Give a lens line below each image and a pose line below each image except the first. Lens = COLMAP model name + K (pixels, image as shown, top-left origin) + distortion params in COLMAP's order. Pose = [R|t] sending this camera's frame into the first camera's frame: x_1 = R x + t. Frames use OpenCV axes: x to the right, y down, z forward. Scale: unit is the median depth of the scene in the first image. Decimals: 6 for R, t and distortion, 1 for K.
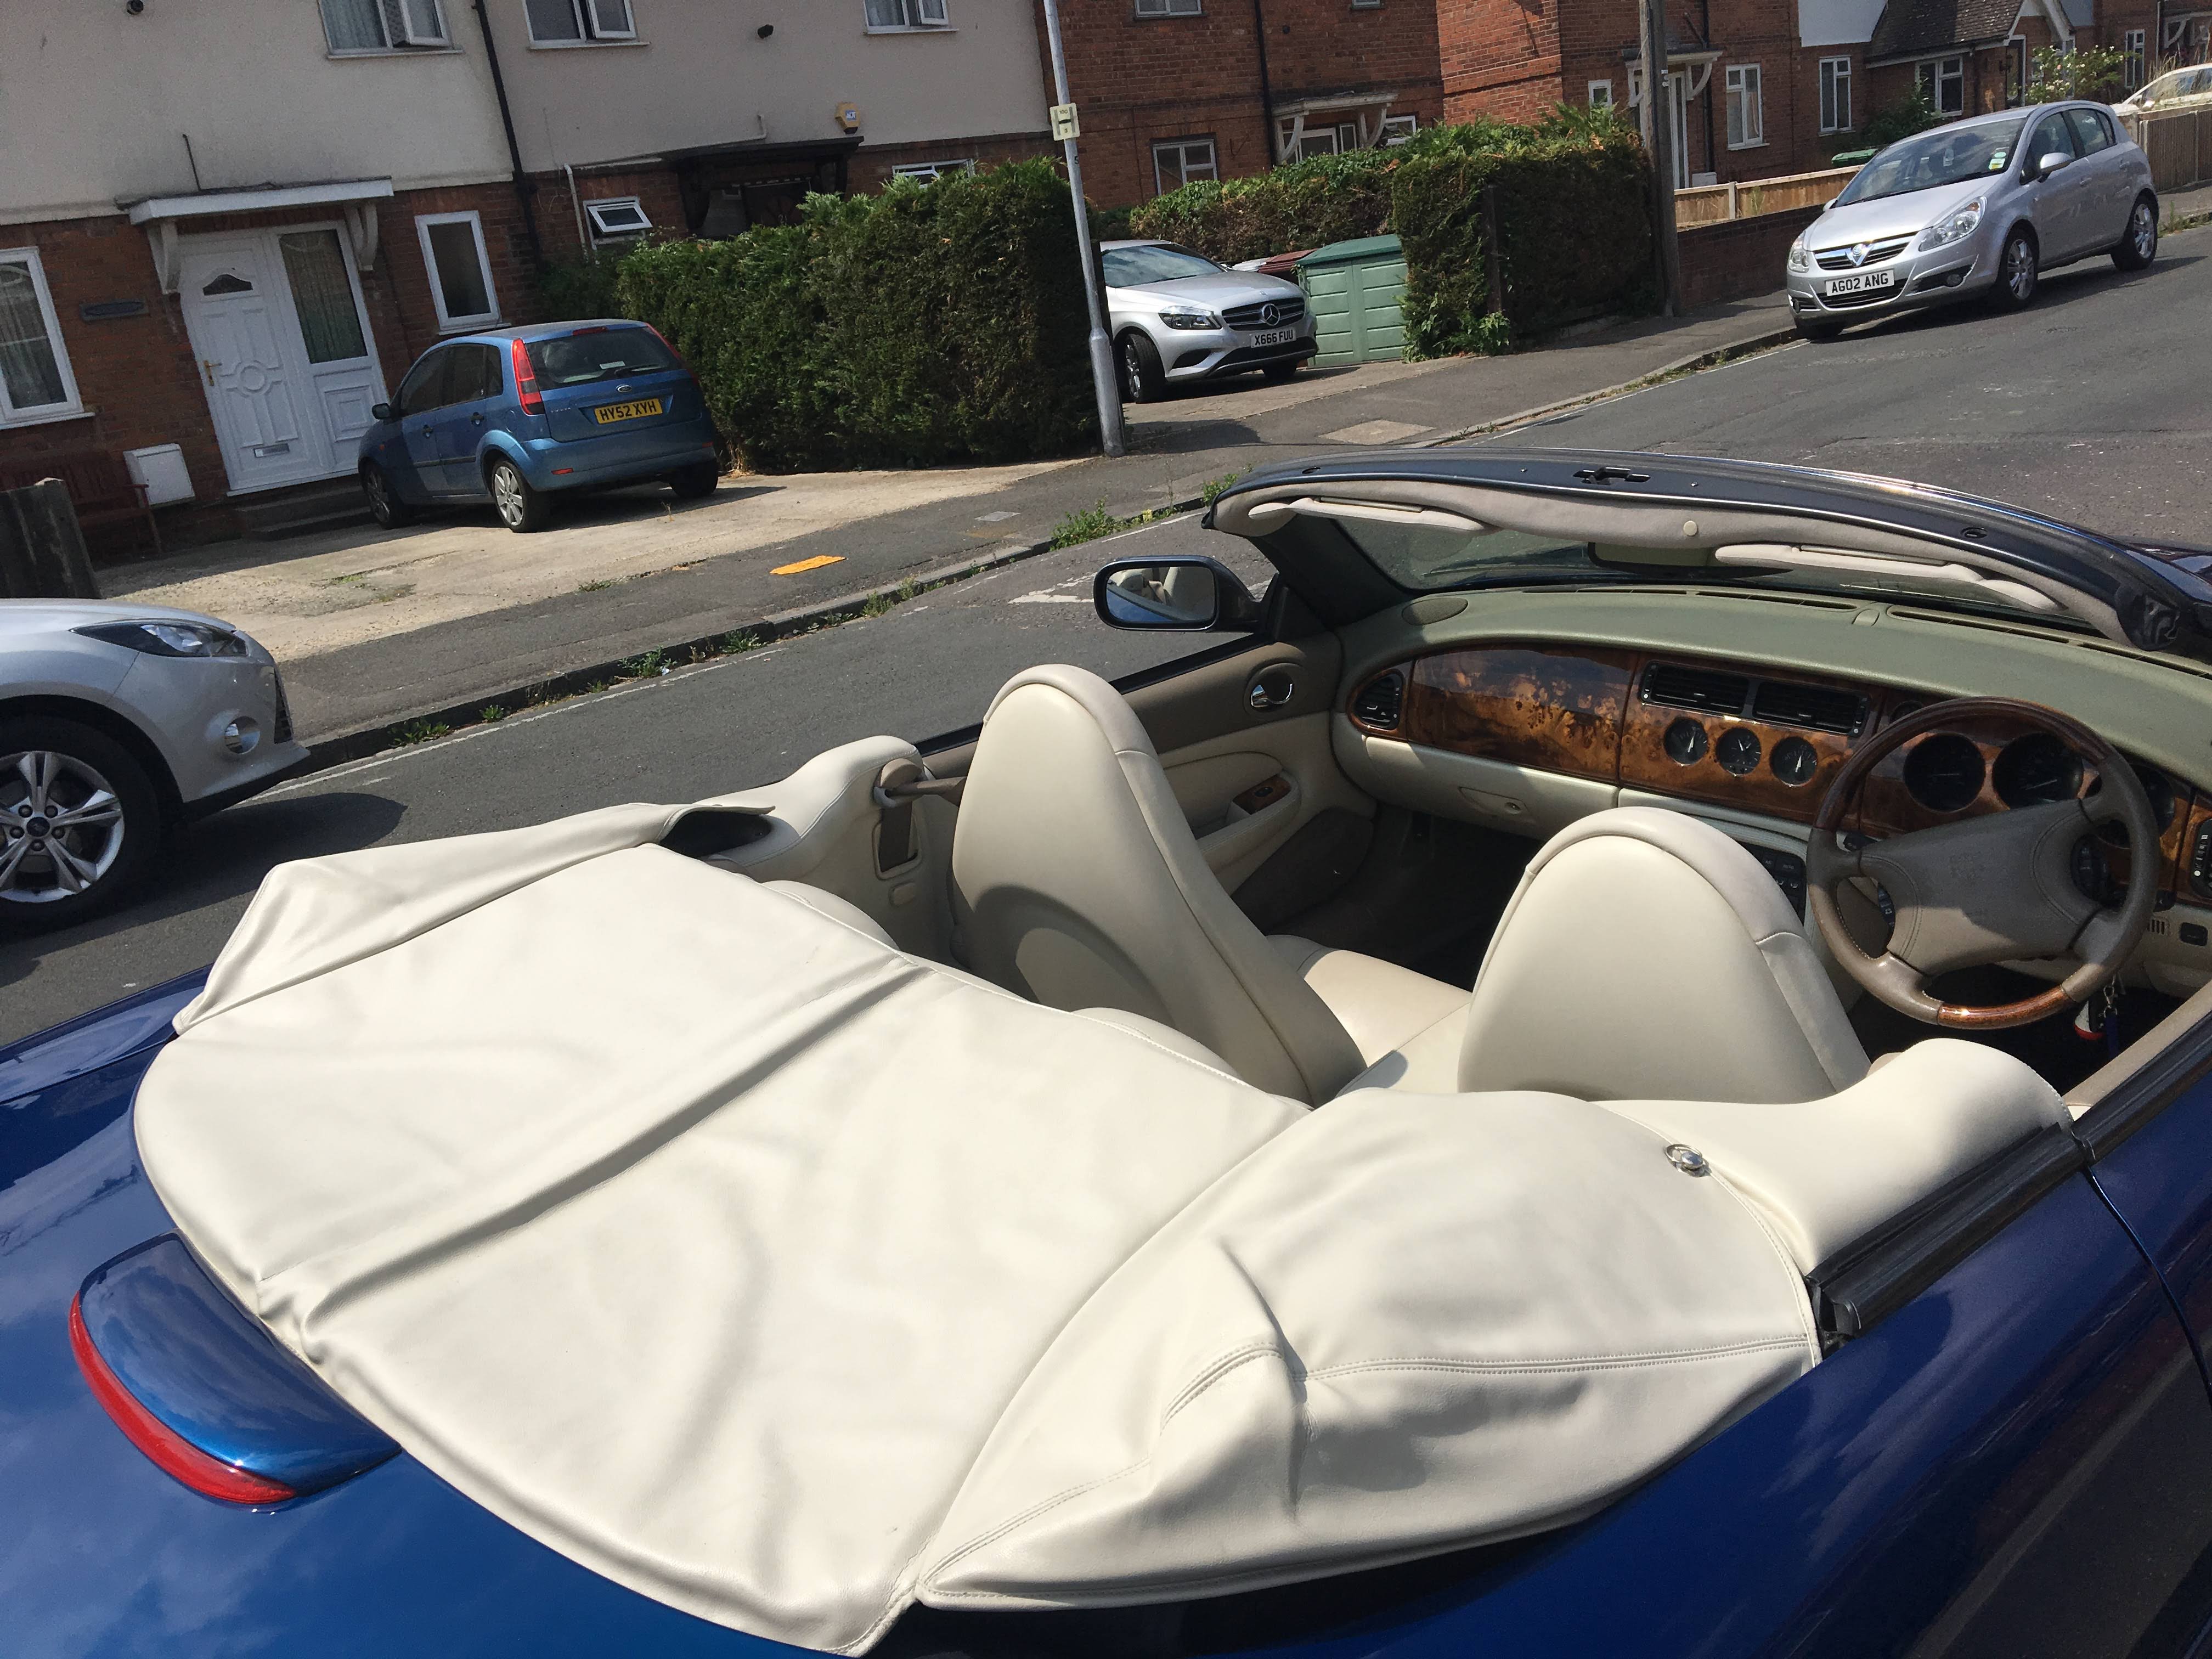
lens RADIAL K [[1844.5, 0, 1106.0], [0, 1844.5, 829.5], [0, 0, 1]] dist [0.078428, -0.099596]
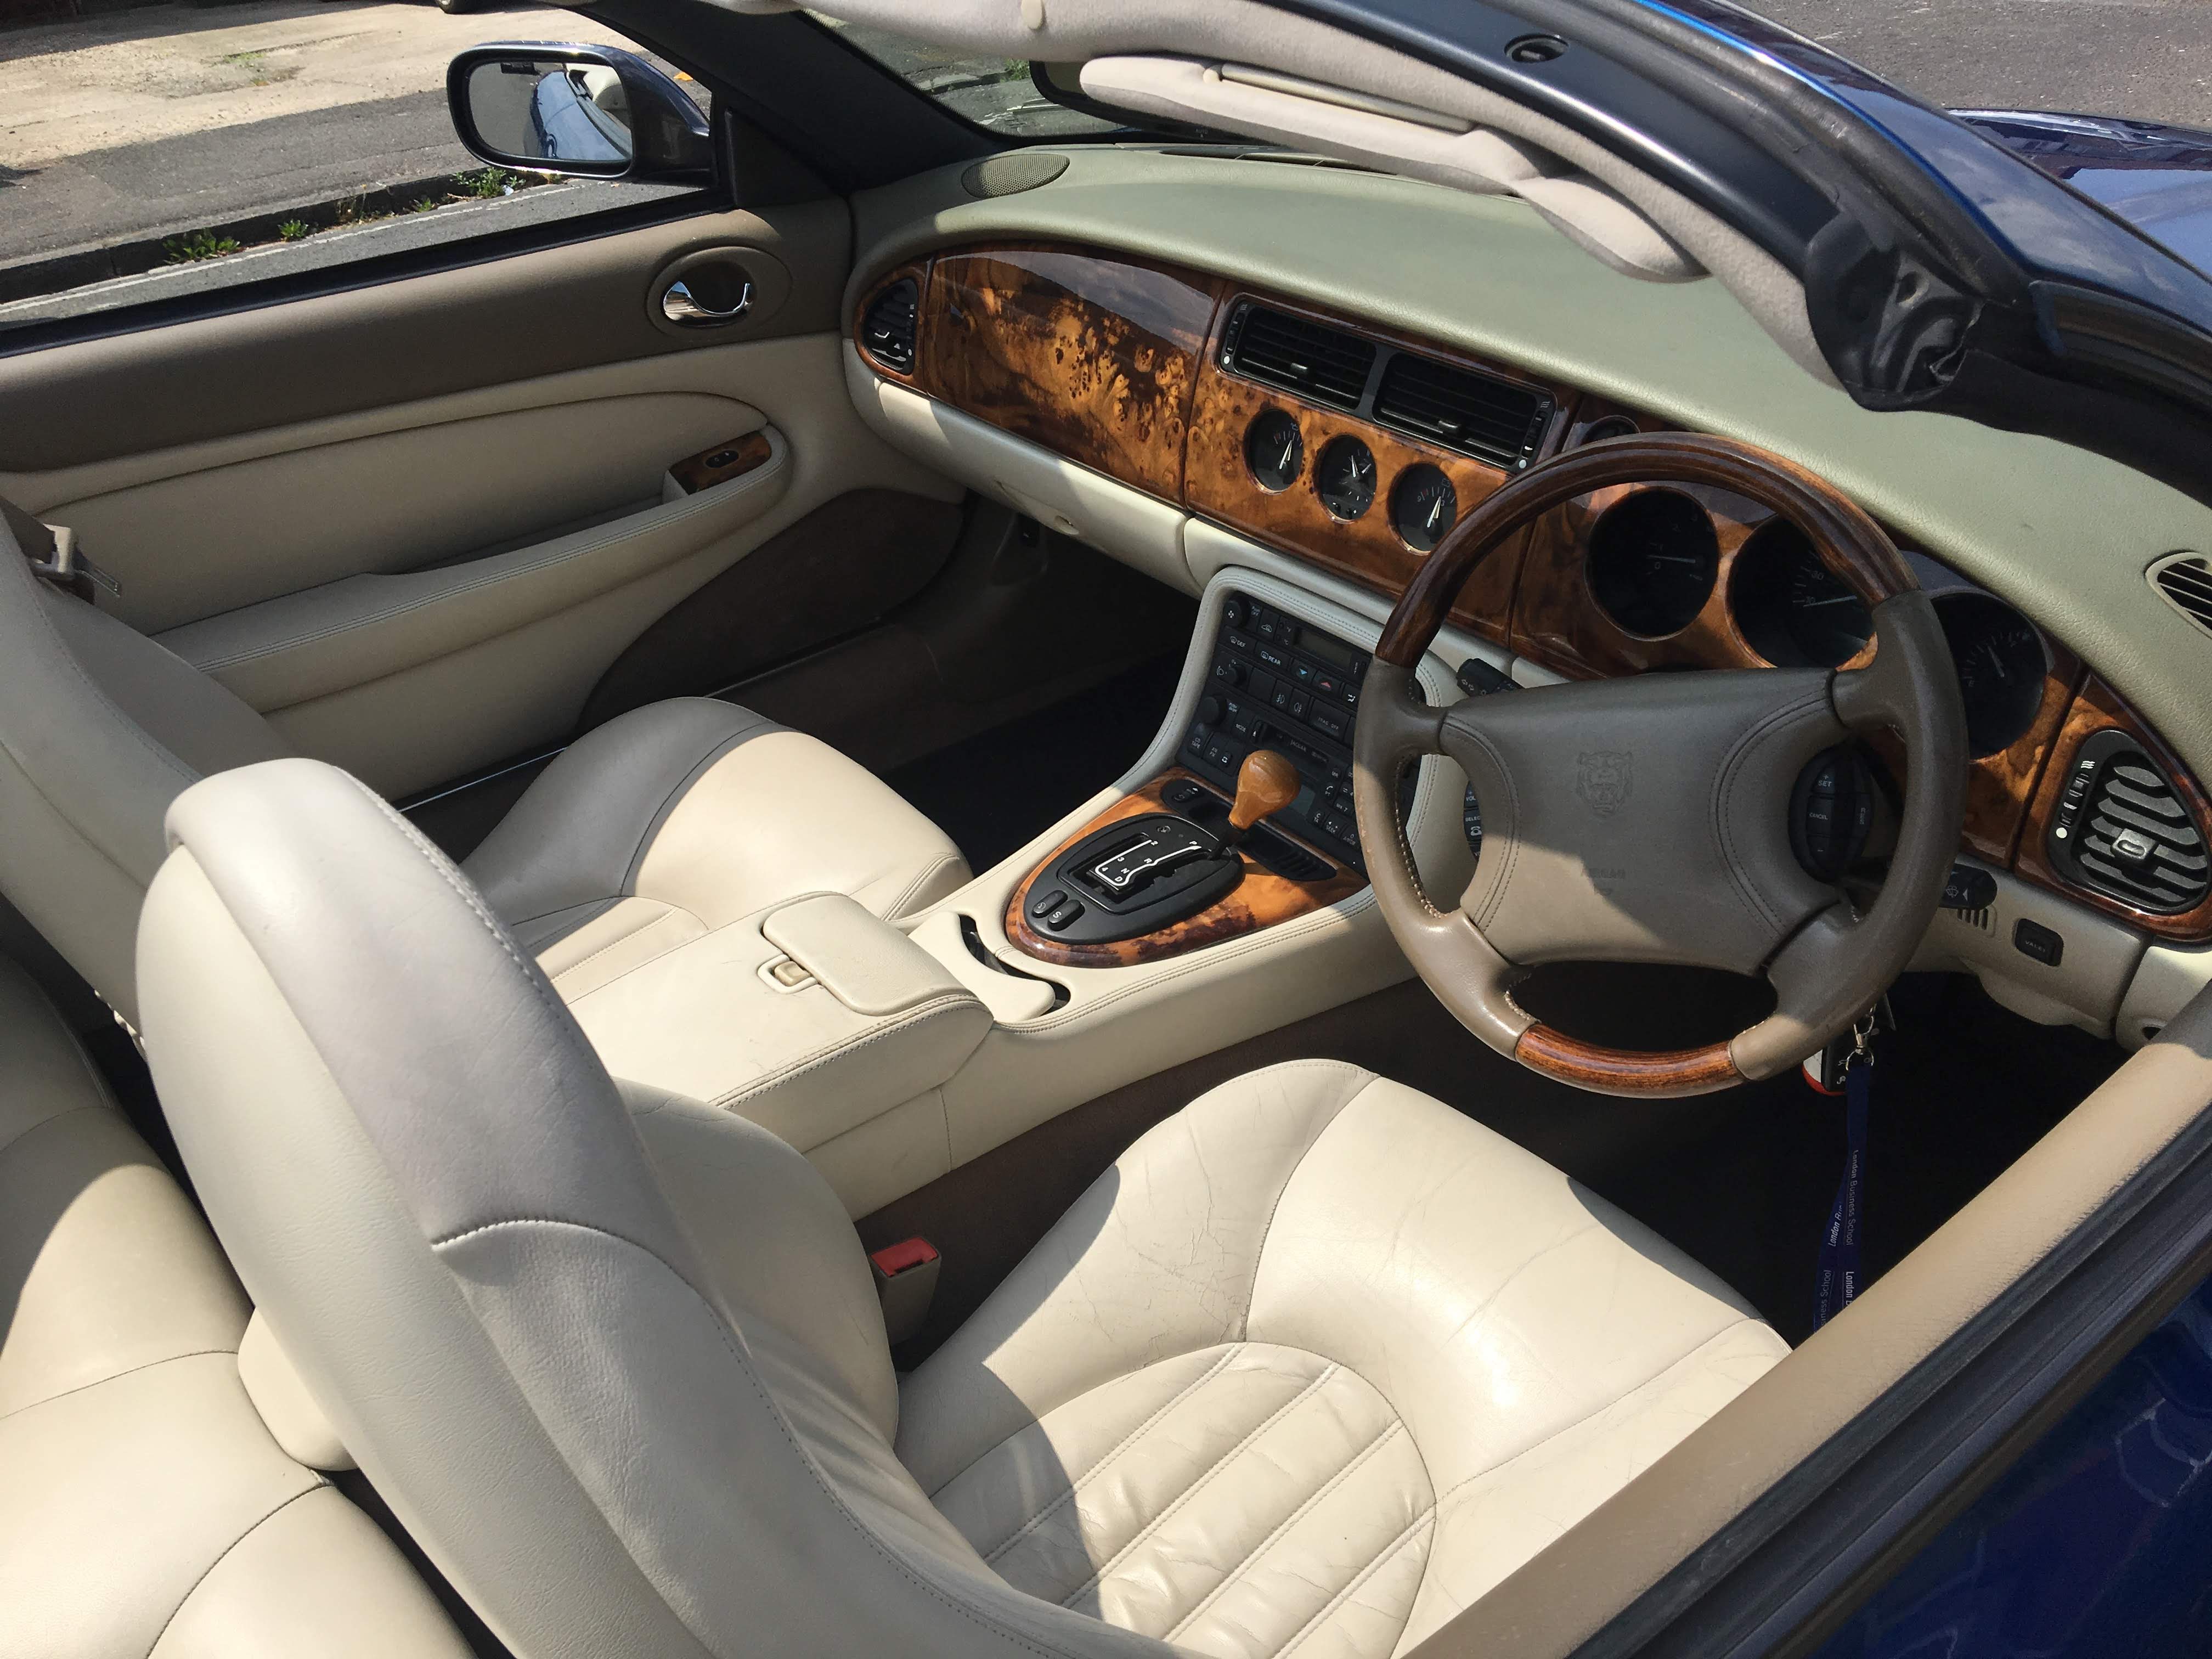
lens RADIAL K [[1844.5, 0, 1106.0], [0, 1844.5, 829.5], [0, 0, 1]] dist [0.078428, -0.099596]
pose [[0.995982, 0.080862, -0.038497, 0.280135], [-0.069938, 0.970759, 0.229642, -0.058512], [0.055941, -0.226027, 0.972513, 0.404477]]
